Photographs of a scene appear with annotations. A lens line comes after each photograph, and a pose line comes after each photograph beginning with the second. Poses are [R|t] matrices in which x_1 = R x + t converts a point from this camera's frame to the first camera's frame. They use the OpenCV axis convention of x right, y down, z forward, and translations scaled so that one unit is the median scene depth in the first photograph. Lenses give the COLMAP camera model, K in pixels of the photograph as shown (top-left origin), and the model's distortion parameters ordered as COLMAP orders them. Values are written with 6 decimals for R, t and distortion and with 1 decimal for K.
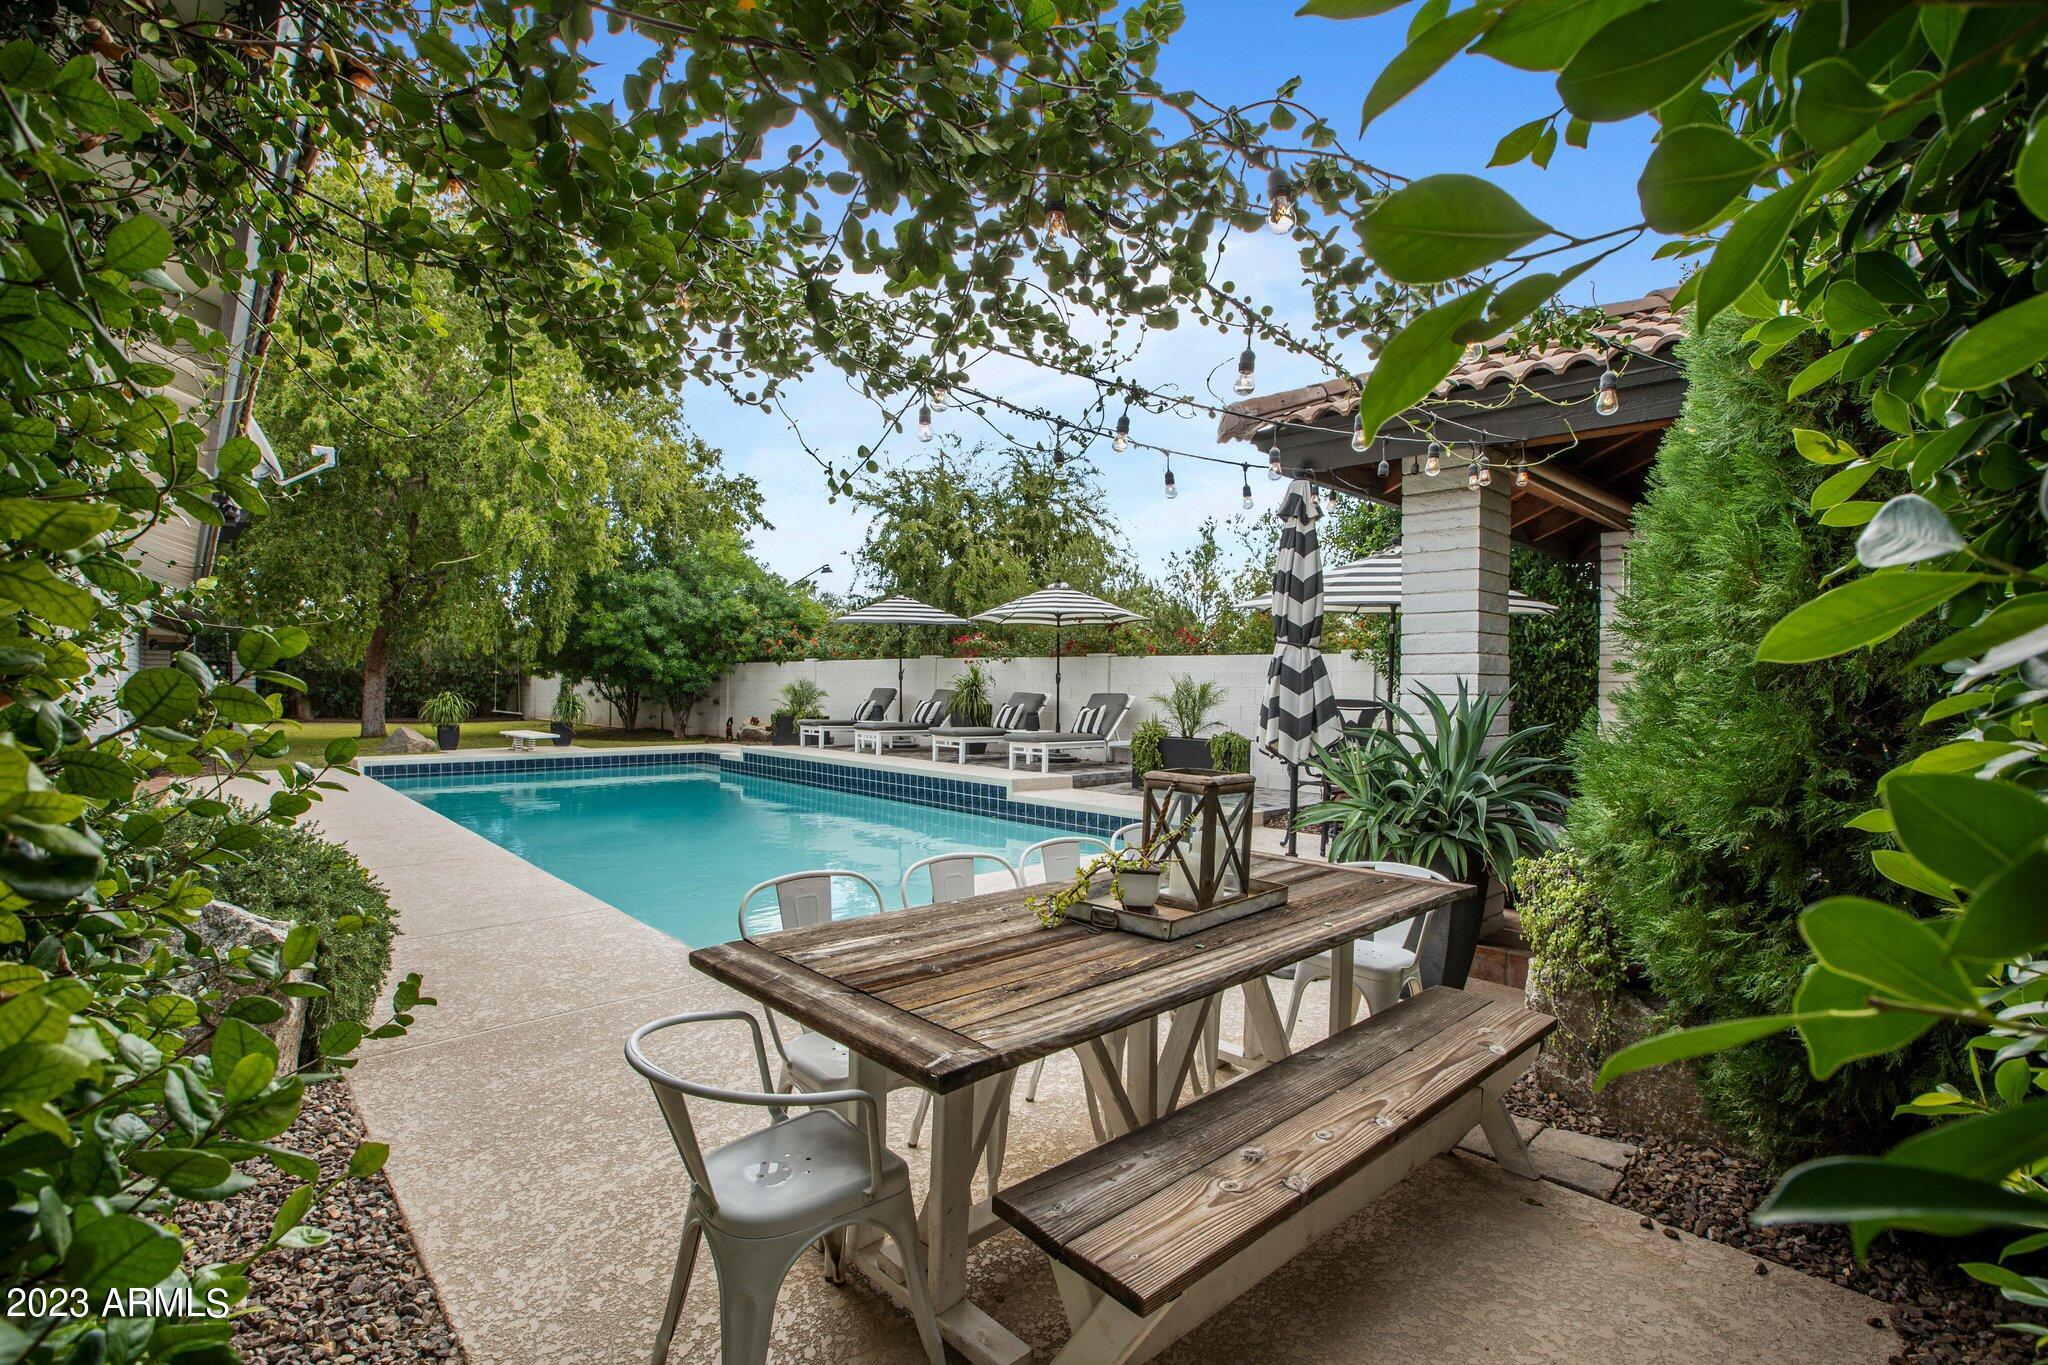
lens RADIAL K [[955.9, 0, 1028.4], [0, 955.9, 695.7], [0, 0, 1]] dist [-0.057499, 0.026270]
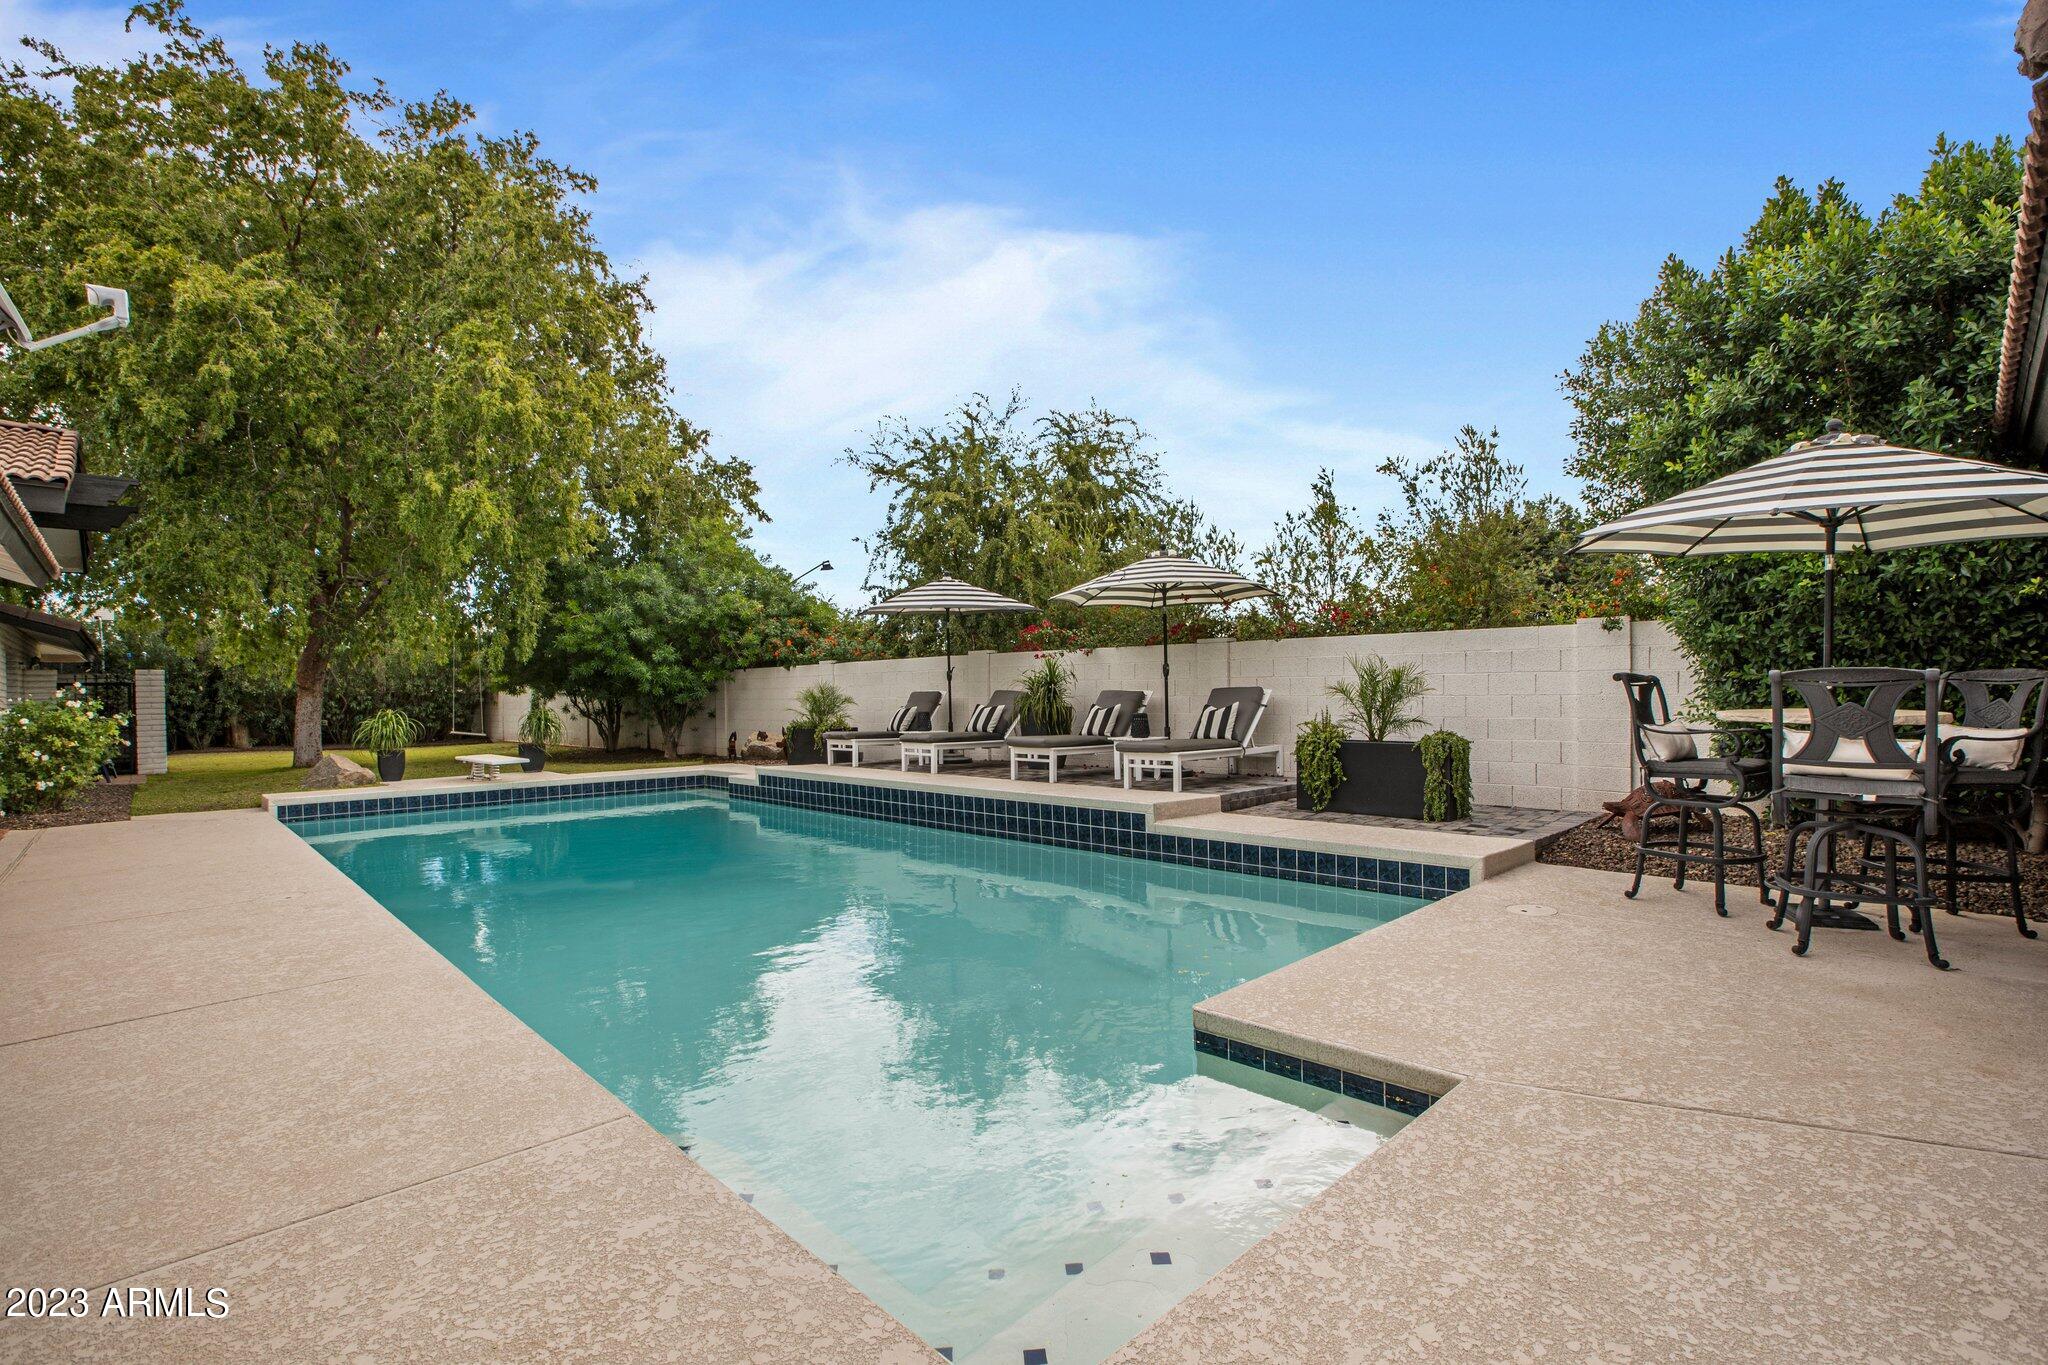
lens RADIAL K [[955.9, 0, 1028.4], [0, 955.9, 695.7], [0, 0, 1]] dist [-0.057499, 0.026270]
pose [[0.999389, -0.025922, 0.023440, -0.080764], [0.026148, 0.999614, -0.009356, 0.005659], [-0.023188, 0.009963, 0.999681, 0.169577]]
